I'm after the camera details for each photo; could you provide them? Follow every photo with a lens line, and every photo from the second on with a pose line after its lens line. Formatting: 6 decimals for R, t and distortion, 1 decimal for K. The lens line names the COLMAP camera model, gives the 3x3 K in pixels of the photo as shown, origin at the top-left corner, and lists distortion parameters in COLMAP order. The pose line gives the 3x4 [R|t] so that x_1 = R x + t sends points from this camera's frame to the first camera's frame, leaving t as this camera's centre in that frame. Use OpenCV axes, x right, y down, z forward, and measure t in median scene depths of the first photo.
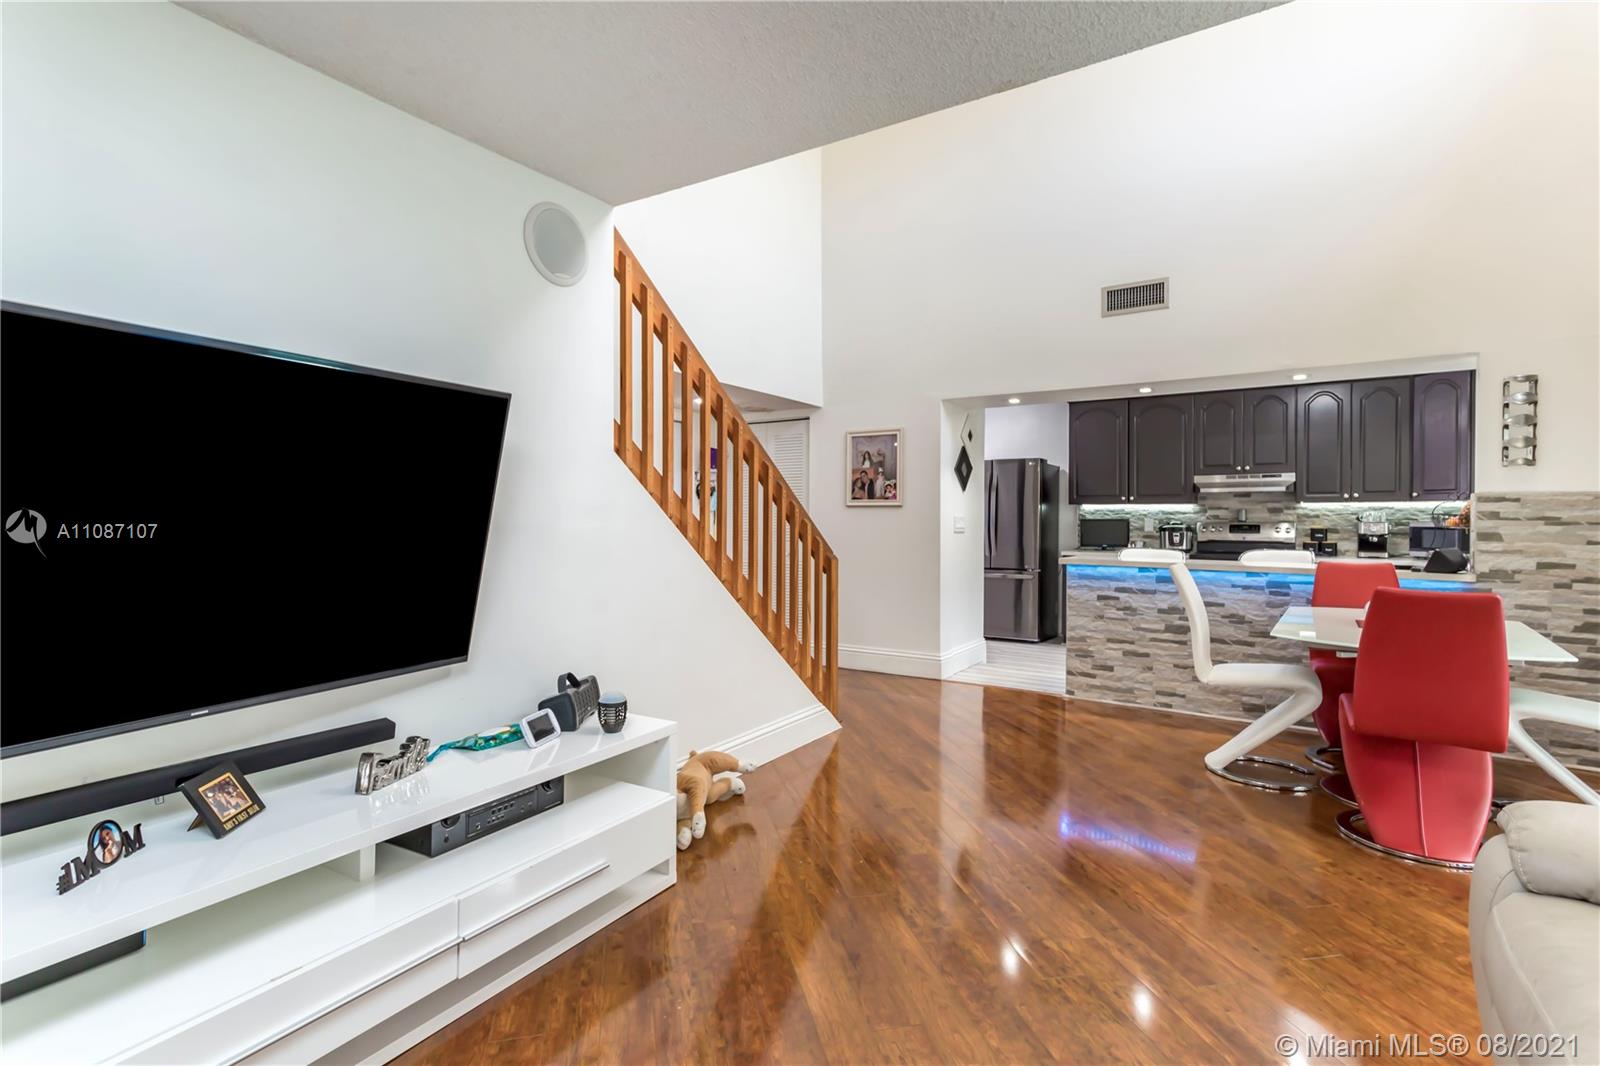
lens RADIAL K [[775.0, 0, 803.2], [0, 775.0, 521.5], [0, 0, 1]] dist [0.000036, 0.000082]
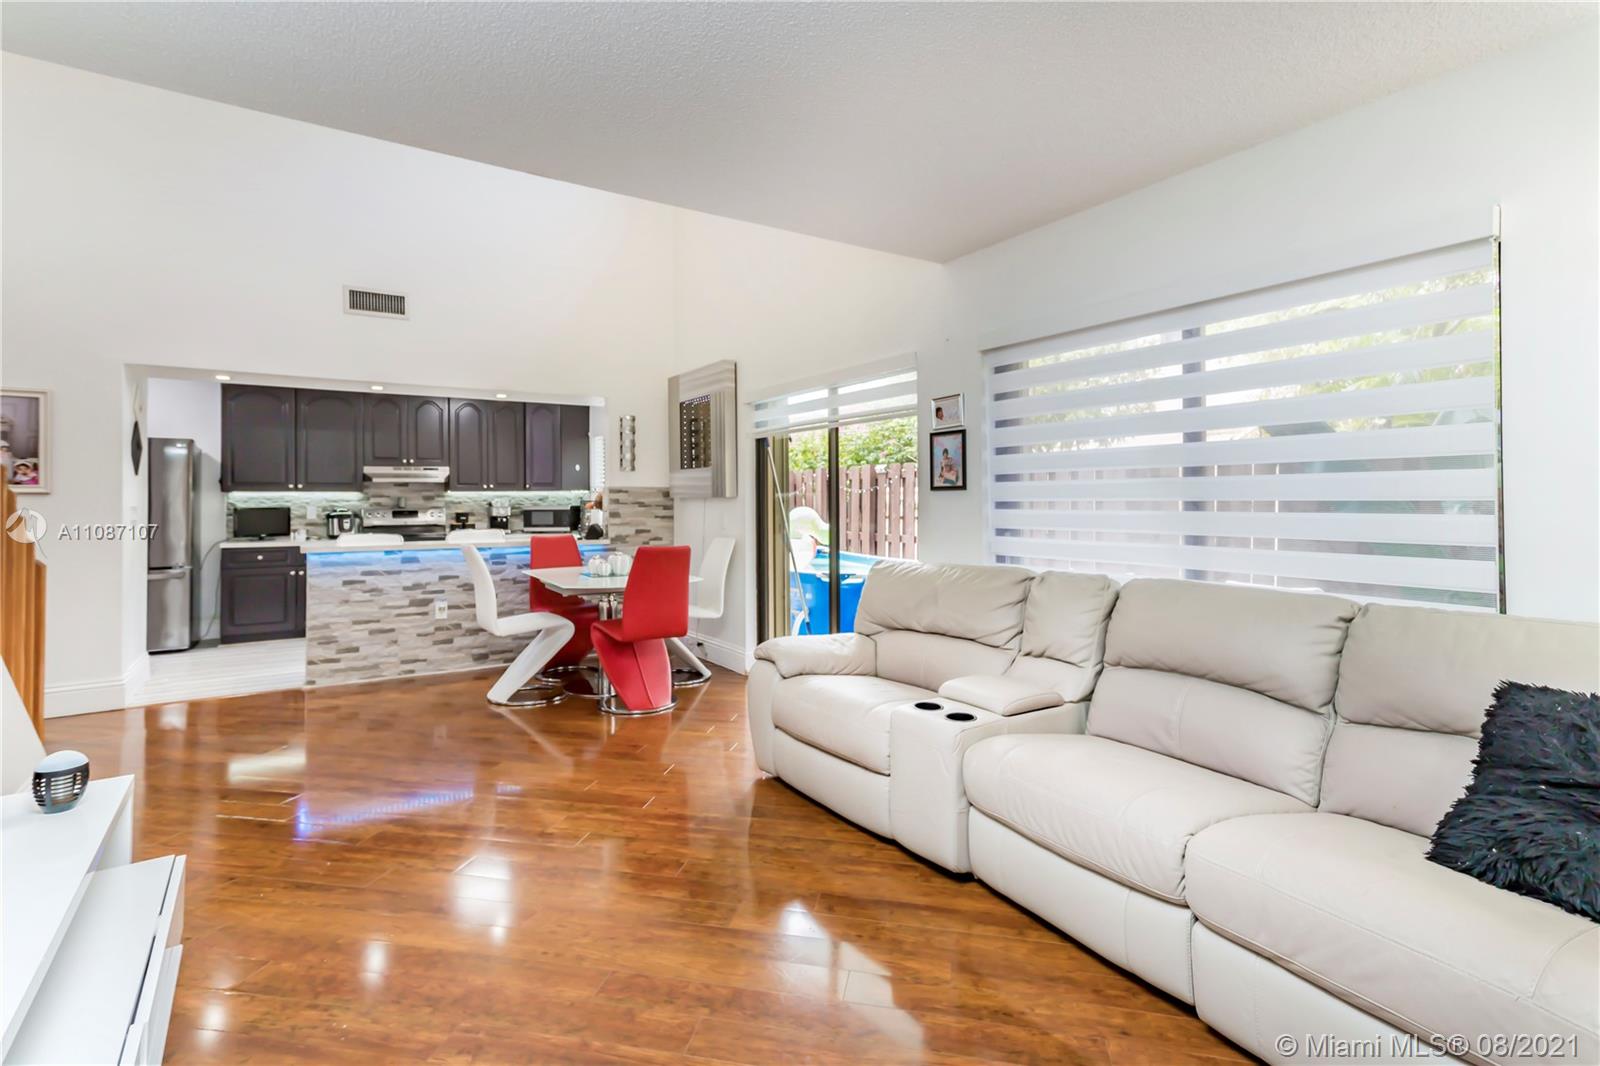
lens RADIAL K [[747.0, 0, 801.0], [0, 747.0, 497.0], [0, 0, 1]] dist [0.002855, 0.000623]
pose [[0.386635, -0.001104, 0.922232, -0.255649], [0.014290, 0.999886, -0.004794, -0.002728], [-0.922122, 0.015033, 0.386607, 0.042442]]
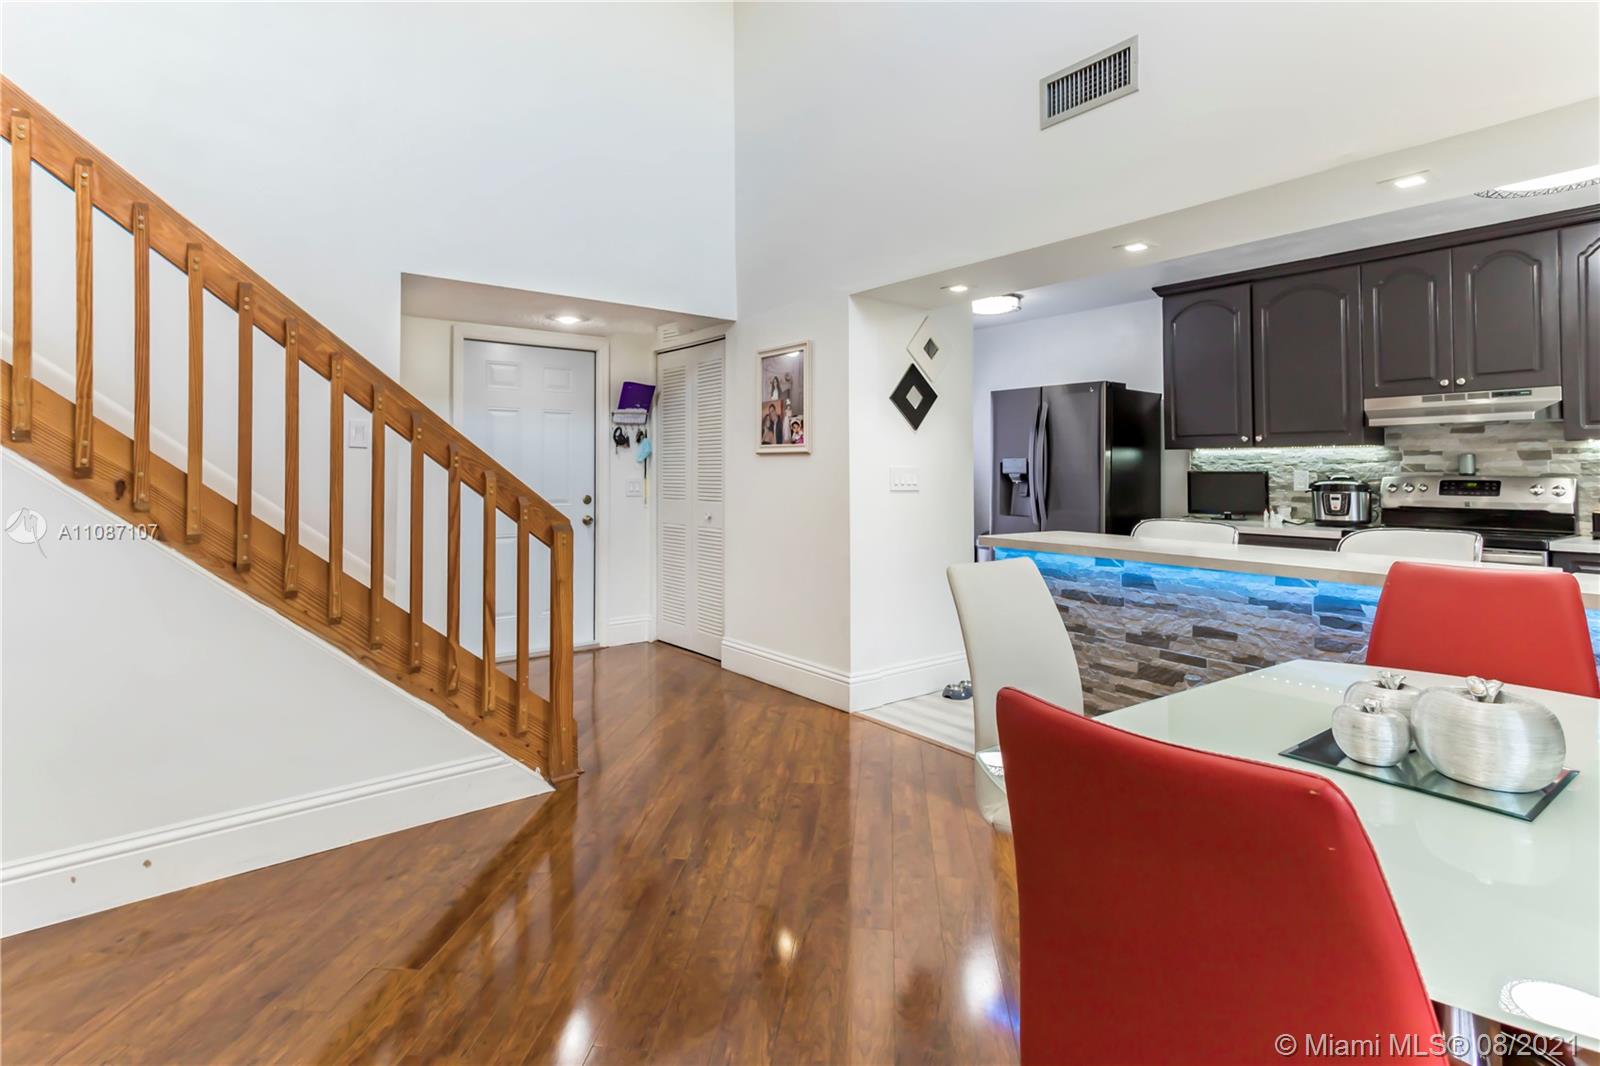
lens RADIAL K [[809.3, 0, 796.2], [0, 809.3, 453.7], [0, 0, 1]] dist [0.001917, 0.000691]
pose [[0.940461, -0.009380, -0.339771, 0.352477], [0.000123, 0.999629, -0.027255, 0.000528], [0.339901, 0.025590, 0.940113, 0.305807]]
